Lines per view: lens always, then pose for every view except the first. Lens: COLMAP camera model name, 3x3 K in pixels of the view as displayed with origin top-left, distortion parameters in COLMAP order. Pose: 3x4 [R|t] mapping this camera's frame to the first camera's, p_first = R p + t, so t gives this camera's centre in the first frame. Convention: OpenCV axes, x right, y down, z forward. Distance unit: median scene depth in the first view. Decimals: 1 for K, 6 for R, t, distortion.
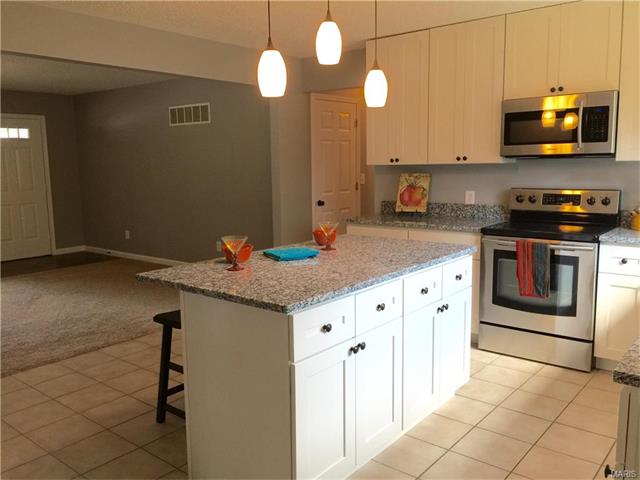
lens RADIAL K [[549.0, 0, 320.0], [0, 549.0, 240.0], [0, 0, 1]] dist [0.054609, -0.004031]
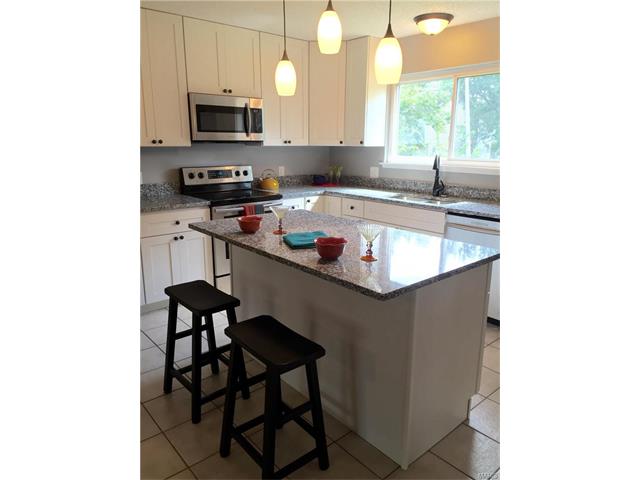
lens RADIAL K [[422.0, 0, 320.0], [0, 422.0, 240.0], [0, 0, 1]] dist [-0.000700, -0.000469]
pose [[0.170820, -0.205267, 0.963684, -0.688791], [0.135238, 0.973687, 0.183425, -0.089054], [-0.975977, 0.098994, 0.194085, 0.710734]]
